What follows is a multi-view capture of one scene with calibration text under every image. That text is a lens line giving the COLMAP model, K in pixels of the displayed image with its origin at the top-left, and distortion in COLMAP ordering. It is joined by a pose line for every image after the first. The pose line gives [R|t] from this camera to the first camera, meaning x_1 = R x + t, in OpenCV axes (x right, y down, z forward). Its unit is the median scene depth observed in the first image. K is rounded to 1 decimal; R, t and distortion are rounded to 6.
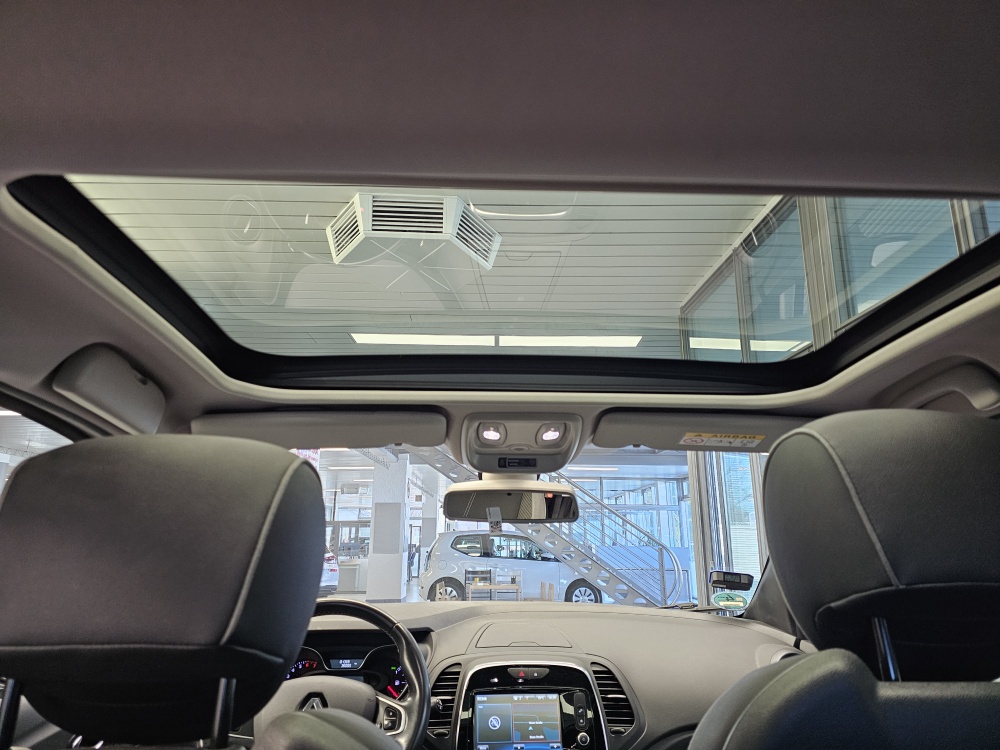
lens RADIAL K [[675.8, 0, 500.0], [0, 675.8, 375.0], [0, 0, 1]] dist [0.072062, -0.000393]
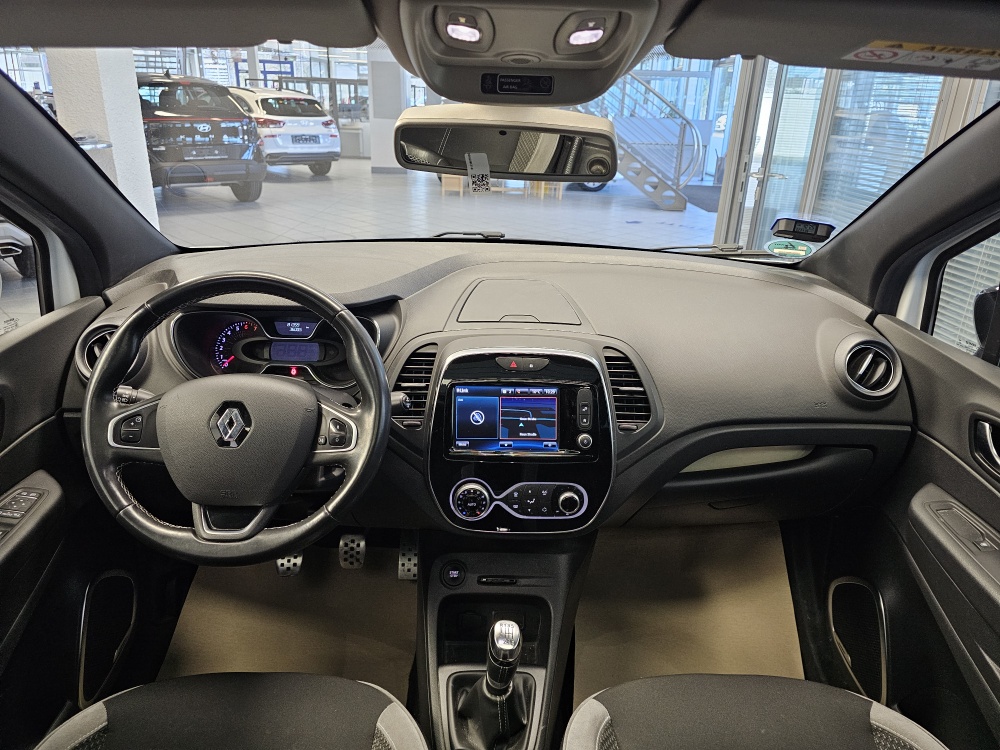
lens RADIAL K [[662.3, 0, 497.0], [0, 662.3, 366.2], [0, 0, 1]] dist [0.079099, -0.096674]
pose [[0.999390, 0.033815, -0.008749, 0.019454], [-0.022441, 0.813584, 0.581015, 0.002747], [0.026765, -0.580464, 0.813846, 0.385532]]
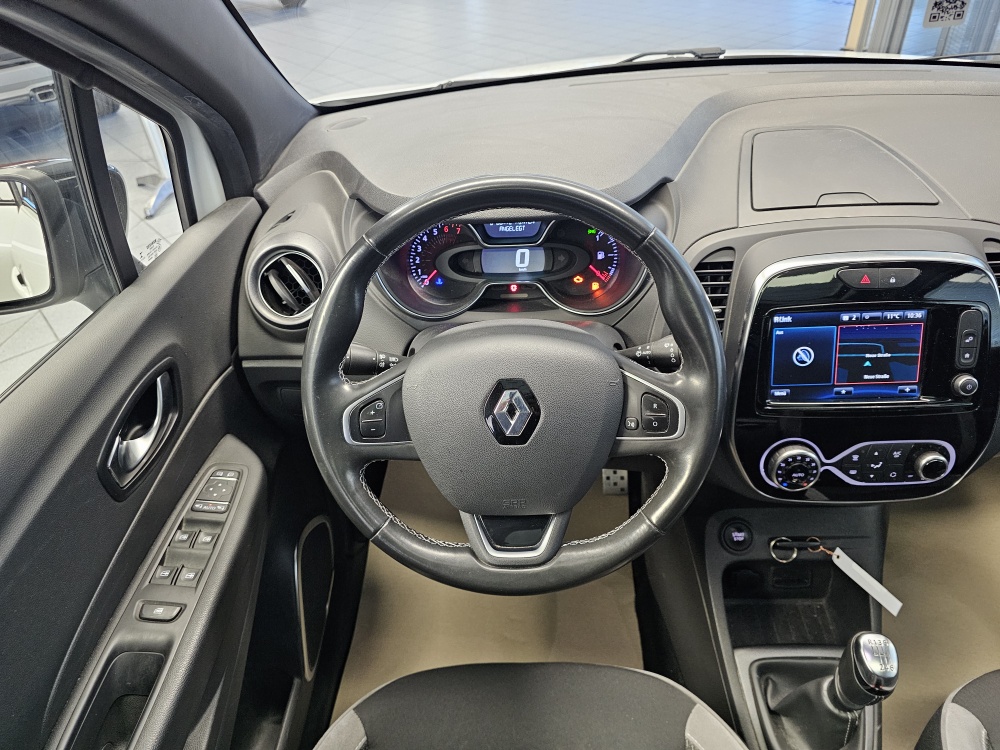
lens RADIAL K [[667.1, 0, 497.4], [0, 667.1, 355.0], [0, 0, 1]] dist [0.018162, -0.002813]
pose [[0.996432, 0.000804, -0.084394, -0.205263], [0.064933, 0.631481, 0.772668, 0.055516], [0.053915, -0.775391, 0.629176, 0.610969]]
